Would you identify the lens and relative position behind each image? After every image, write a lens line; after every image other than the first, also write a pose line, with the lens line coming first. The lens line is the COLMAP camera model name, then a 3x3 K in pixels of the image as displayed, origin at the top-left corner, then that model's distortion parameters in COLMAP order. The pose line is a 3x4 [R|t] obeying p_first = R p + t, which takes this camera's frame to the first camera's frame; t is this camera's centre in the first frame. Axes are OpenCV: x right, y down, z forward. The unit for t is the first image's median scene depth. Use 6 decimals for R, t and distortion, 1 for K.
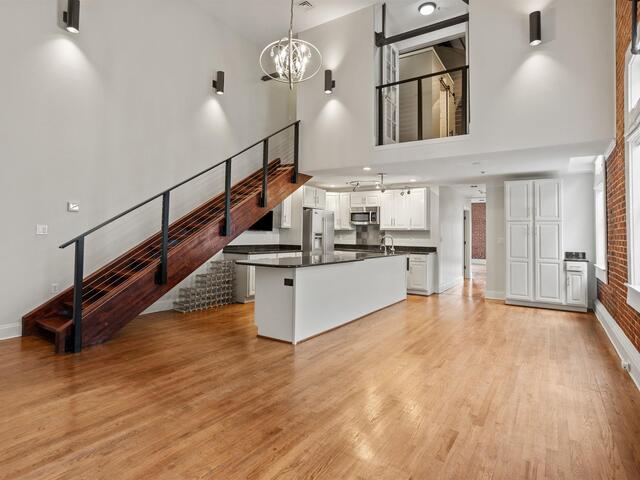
lens RADIAL K [[354.5, 0, 312.0], [0, 354.5, 240.6], [0, 0, 1]] dist [-0.019152, 0.002675]
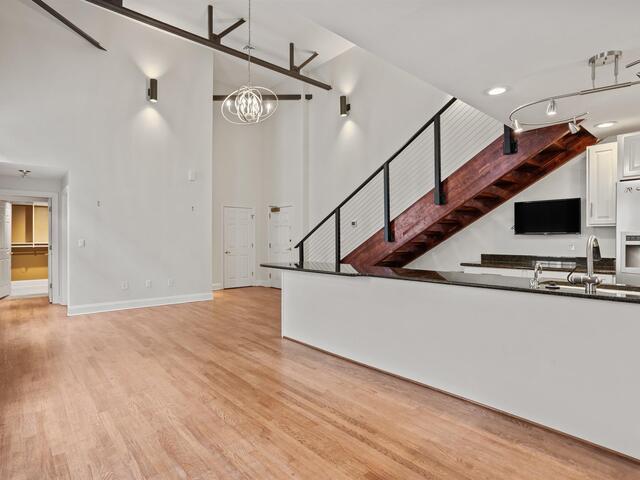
lens RADIAL K [[354.5, 0, 312.0], [0, 354.5, 240.6], [0, 0, 1]] dist [-0.019152, 0.002675]
pose [[-0.266022, -0.023553, -0.963679, 1.106200], [-0.019958, 0.999622, -0.018922, 0.008419], [0.963760, 0.014199, -0.266391, 1.509585]]
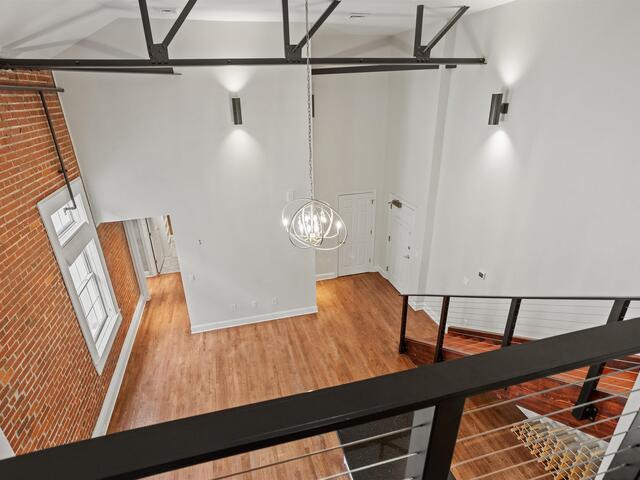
lens RADIAL K [[354.5, 0, 312.0], [0, 354.5, 240.6], [0, 0, 1]] dist [-0.019152, 0.002675]
pose [[-0.659570, 0.288496, -0.694073, 0.619819], [-0.003171, 0.922331, 0.386387, -0.816888], [0.751636, 0.257050, -0.607427, 1.531389]]
